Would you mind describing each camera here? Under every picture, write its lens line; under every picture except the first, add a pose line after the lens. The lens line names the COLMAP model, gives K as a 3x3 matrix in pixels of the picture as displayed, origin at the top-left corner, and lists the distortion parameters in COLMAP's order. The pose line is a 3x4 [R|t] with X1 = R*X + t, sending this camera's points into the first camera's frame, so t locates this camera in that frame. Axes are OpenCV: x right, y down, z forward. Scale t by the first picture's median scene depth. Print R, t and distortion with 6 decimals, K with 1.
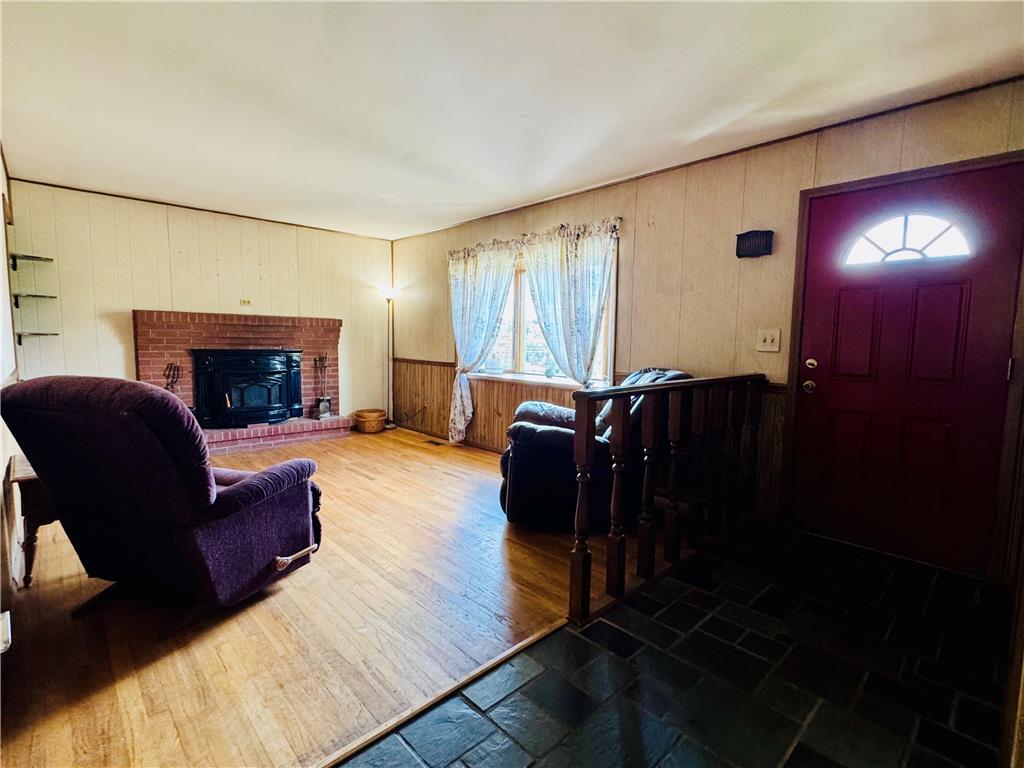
lens RADIAL K [[486.9, 0, 512.0], [0, 486.9, 384.0], [0, 0, 1]] dist [0.002096, -0.000168]
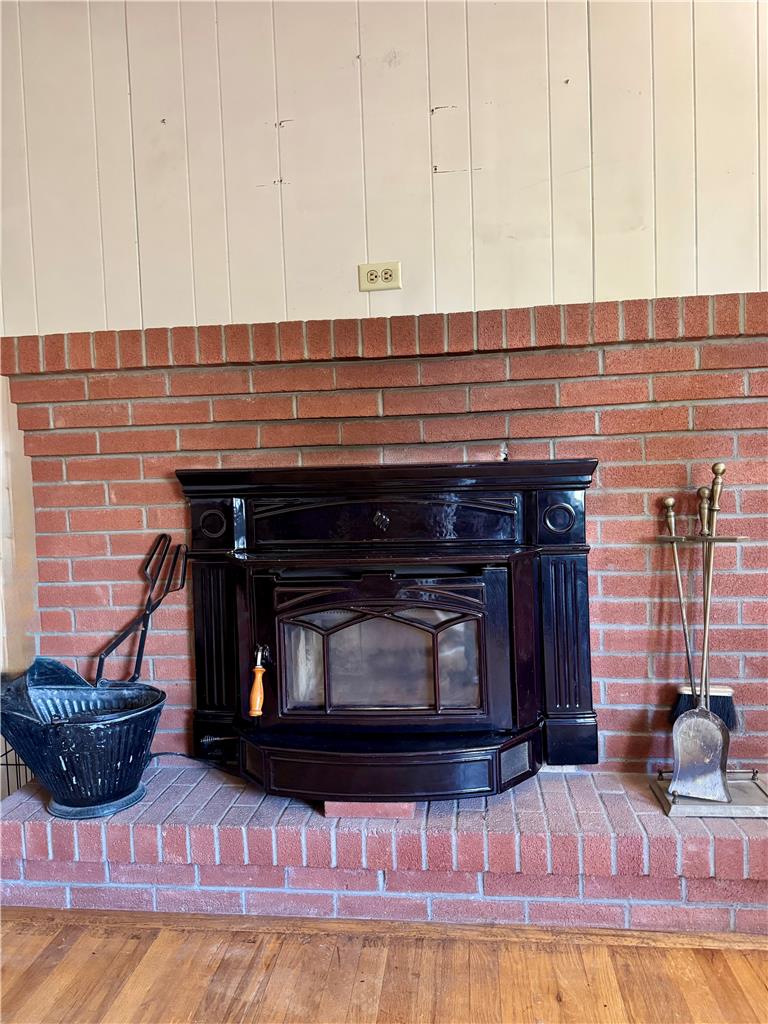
lens RADIAL K [[712.1, 0, 384.0], [0, 712.1, 512.0], [0, 0, 1]] dist [0.096737, -0.145199]
pose [[0.633736, 0.004278, -0.773538, -0.249003], [-0.025807, 0.999545, -0.015615, -0.040403], [0.773119, 0.029858, 0.633558, 0.742511]]
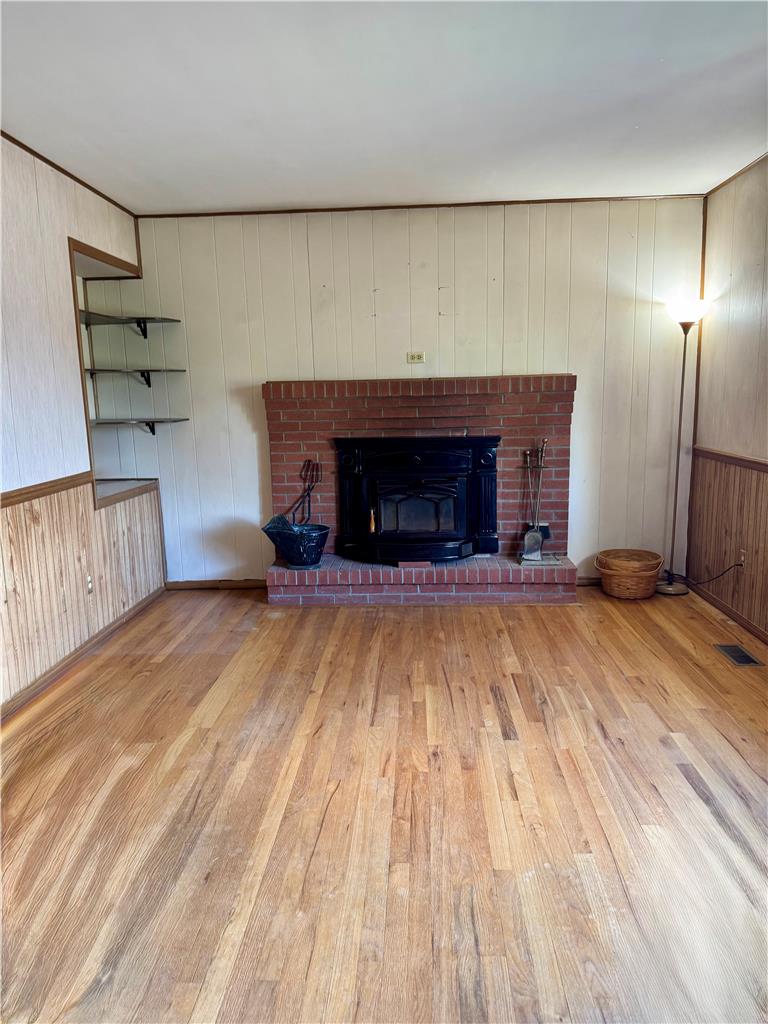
lens RADIAL K [[712.1, 0, 384.0], [0, 712.1, 512.0], [0, 0, 1]] dist [0.096737, -0.145199]
pose [[0.686145, 0.089845, -0.721895, 0.079322], [-0.032487, 0.995138, 0.092973, -0.056661], [0.726739, -0.040341, 0.685728, 0.344374]]
